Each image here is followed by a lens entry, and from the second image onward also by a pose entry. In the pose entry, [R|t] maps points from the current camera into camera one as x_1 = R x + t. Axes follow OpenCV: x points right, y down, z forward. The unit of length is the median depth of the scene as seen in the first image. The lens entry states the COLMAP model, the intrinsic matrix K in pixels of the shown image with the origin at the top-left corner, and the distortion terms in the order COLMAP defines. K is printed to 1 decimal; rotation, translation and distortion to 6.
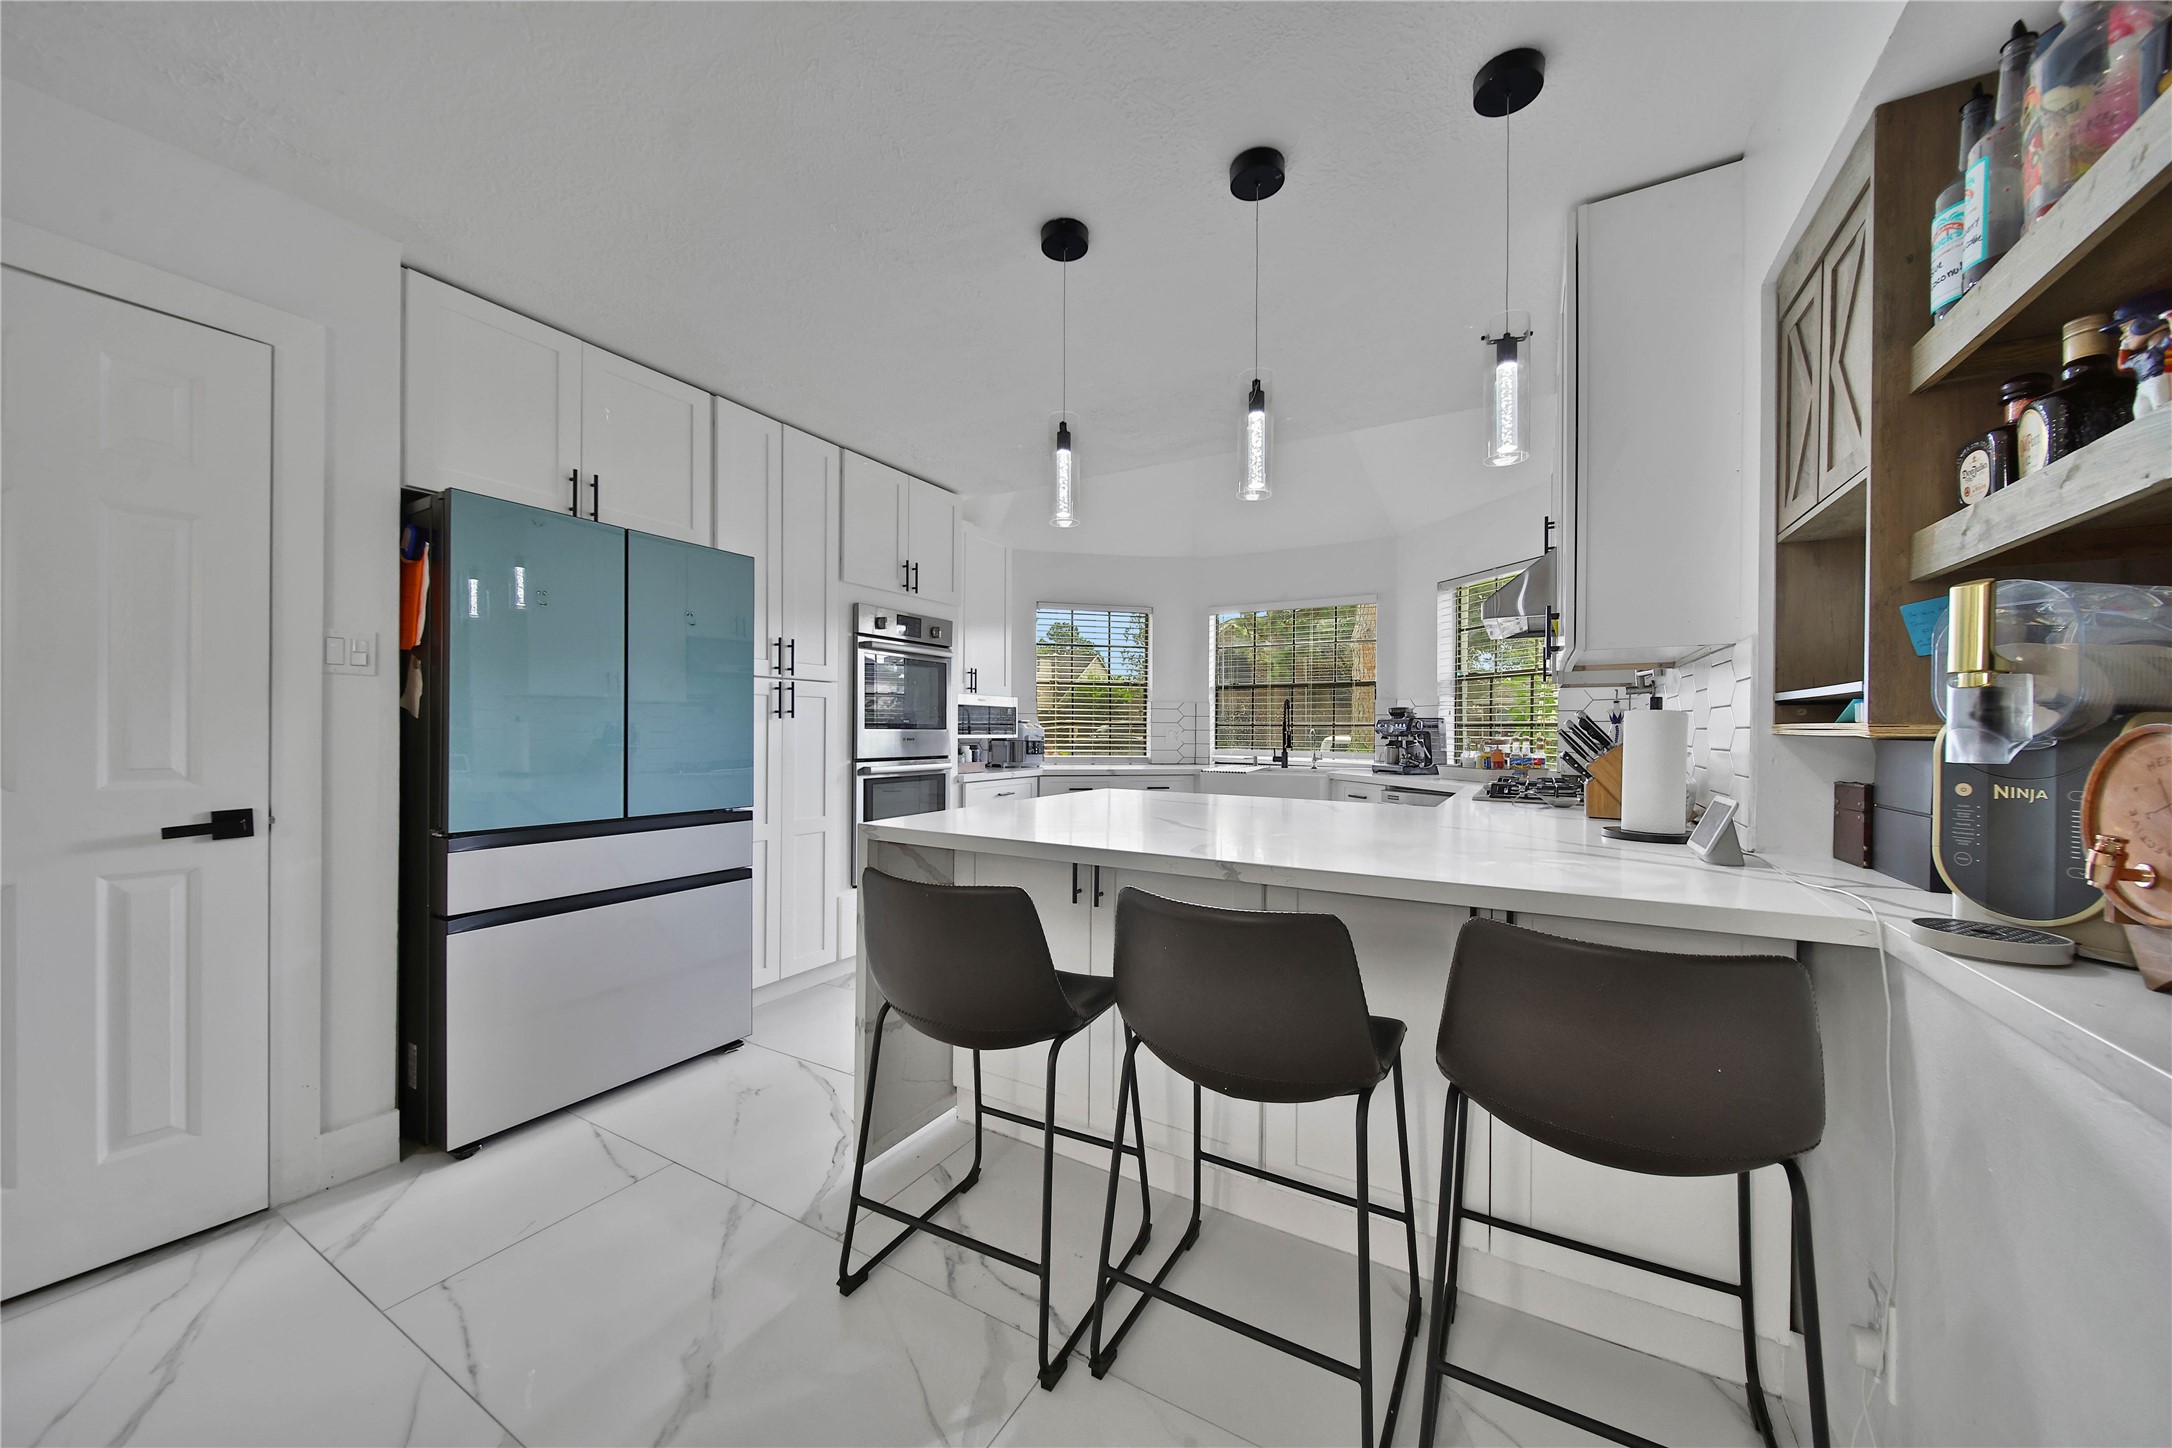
lens RADIAL K [[775.7, 0, 1073.6], [0, 775.7, 729.9], [0, 0, 1]] dist [0.002113, -0.000592]
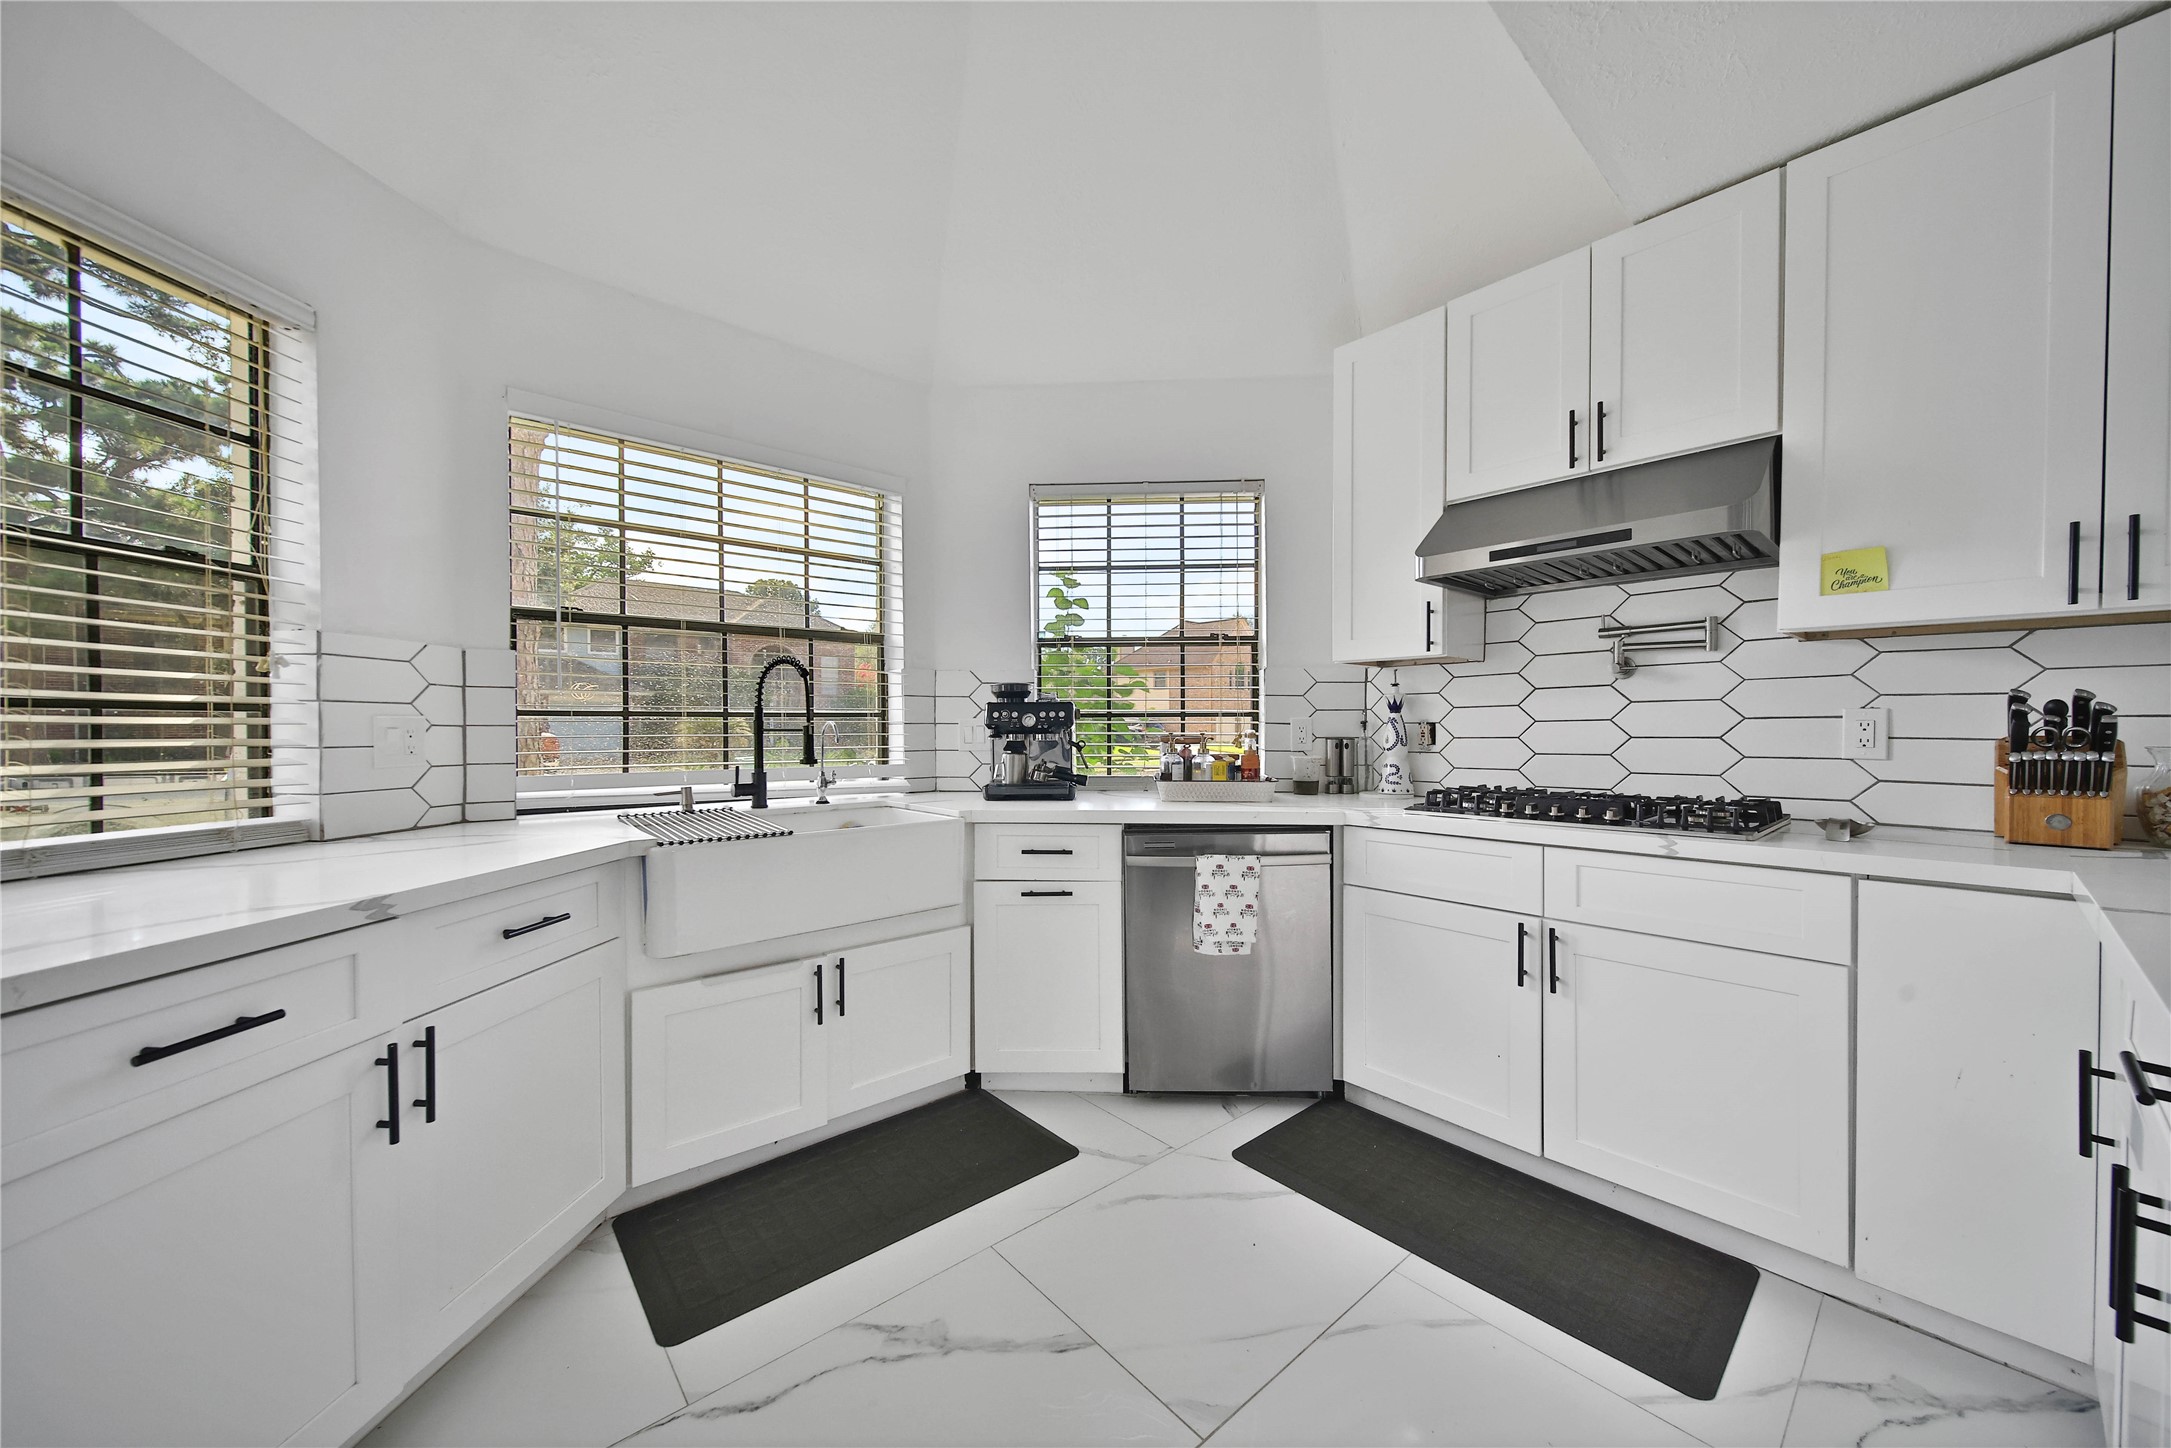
lens RADIAL K [[775.4, 0, 1071.8], [0, 775.4, 729.7], [0, 0, 1]] dist [0.002113, -0.000592]
pose [[0.312625, -0.013934, 0.949774, -0.115036], [0.004191, 0.999903, 0.013290, -0.001863], [-0.949867, -0.000174, 0.312653, 0.796942]]
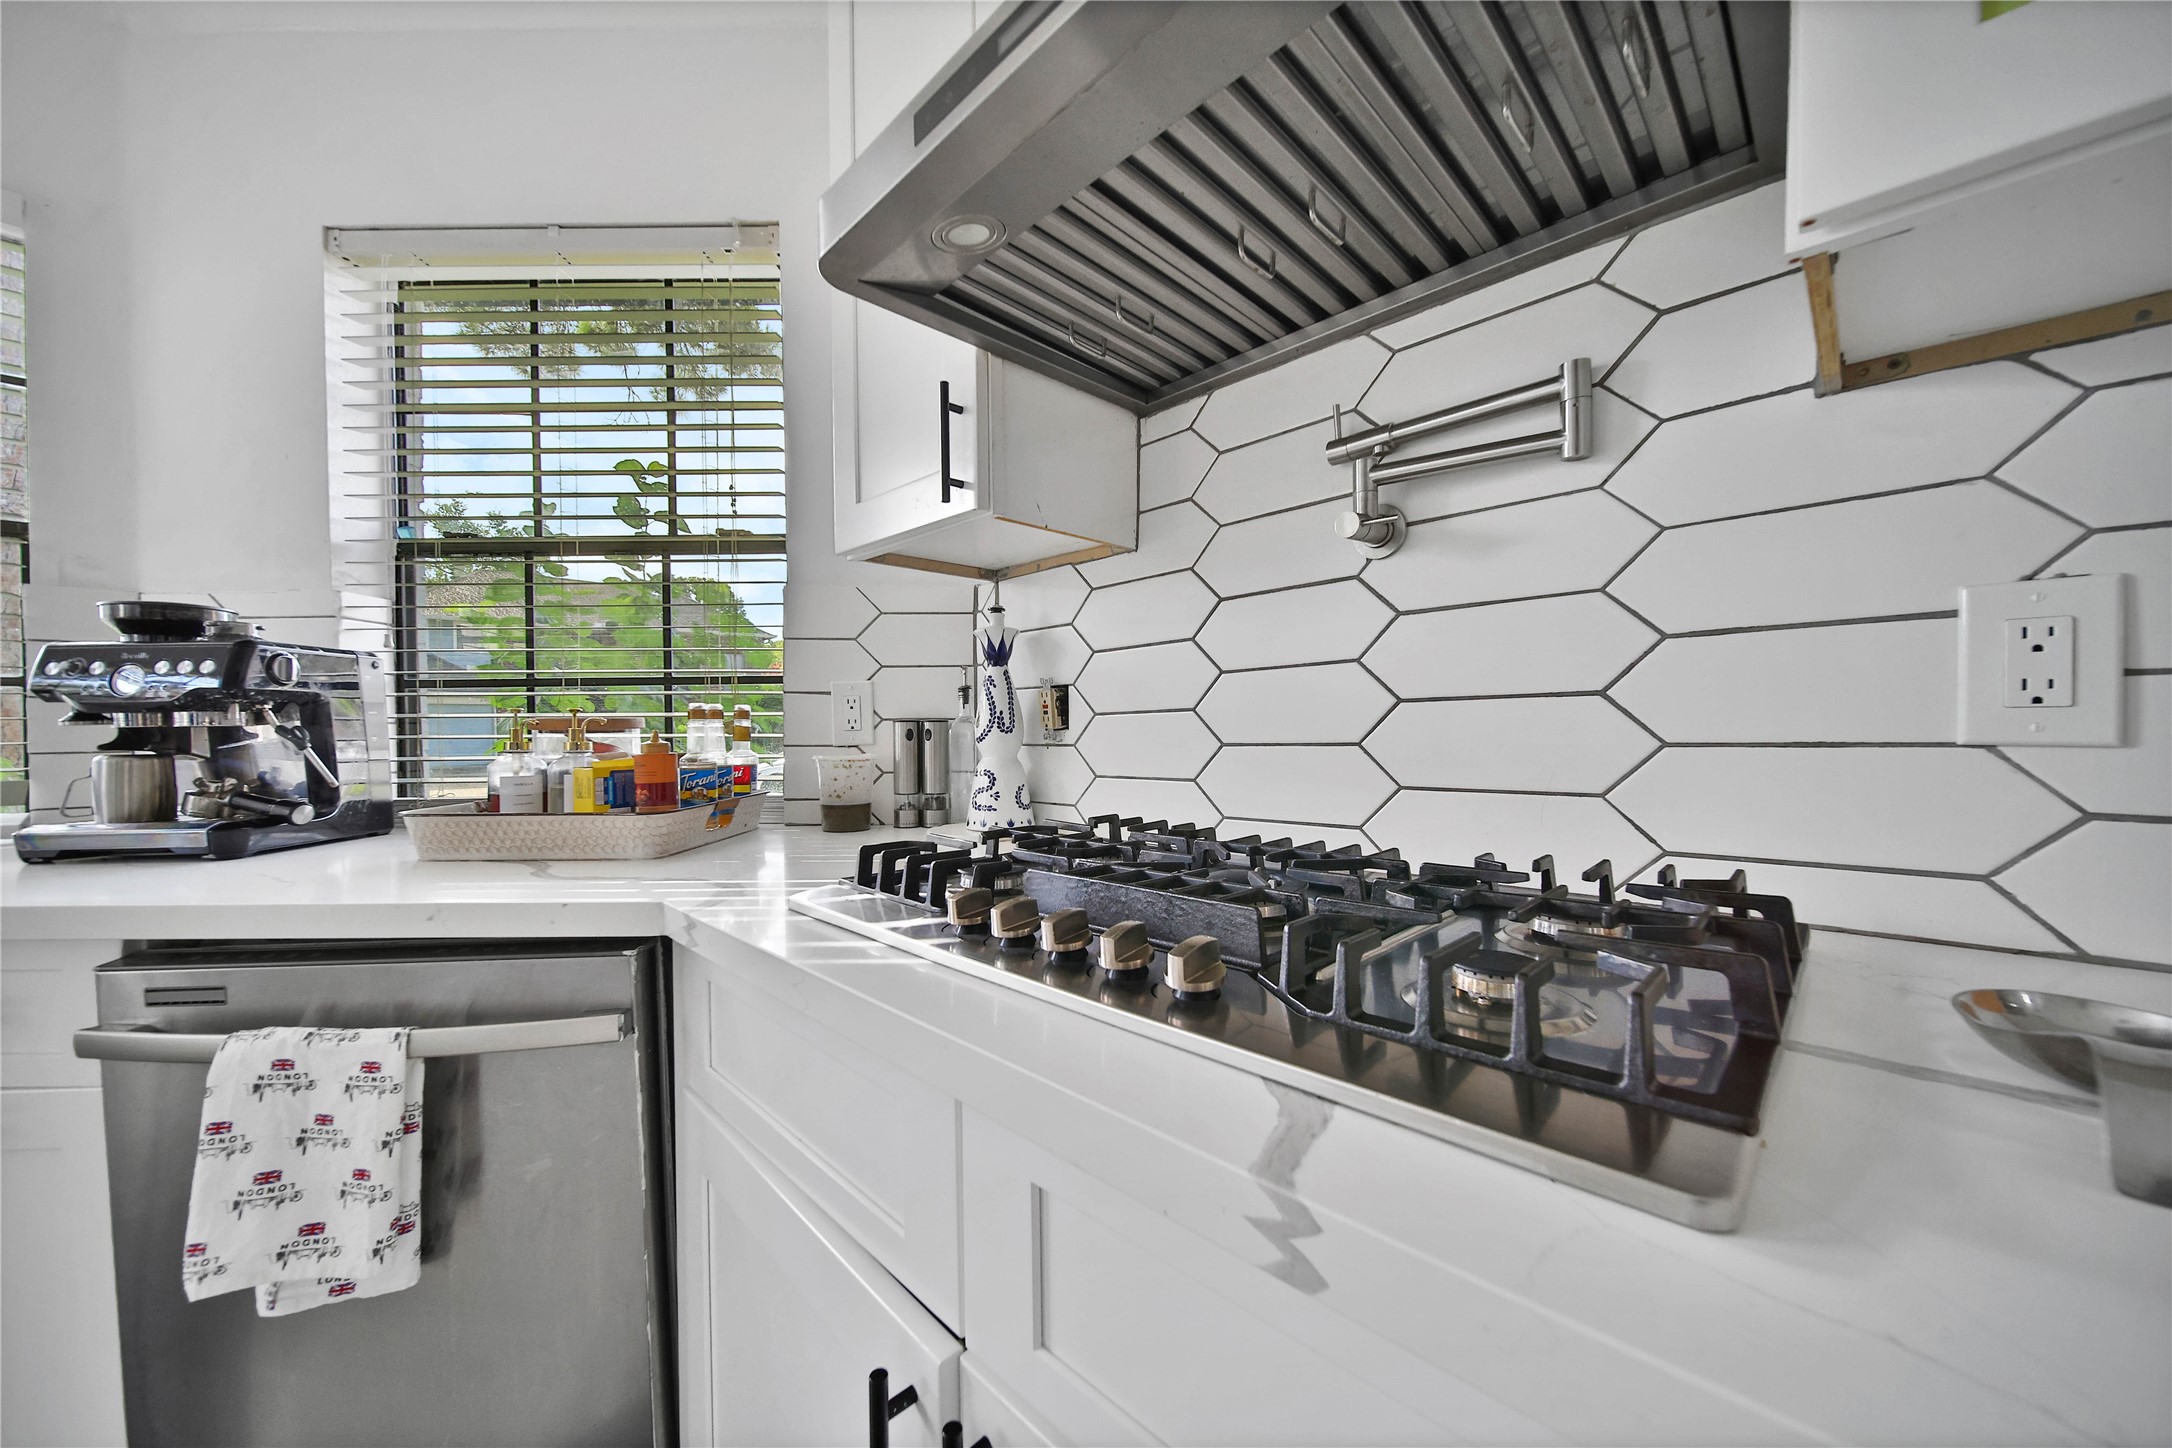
lens RADIAL K [[775.7, 0, 1071.9], [0, 775.7, 726.3], [0, 0, 1]] dist [0.002113, -0.000592]
pose [[0.257761, -0.010293, 0.966154, 0.246112], [0.012078, 0.999899, 0.007430, 0.015111], [-0.966133, 0.009754, 0.257859, 0.644770]]
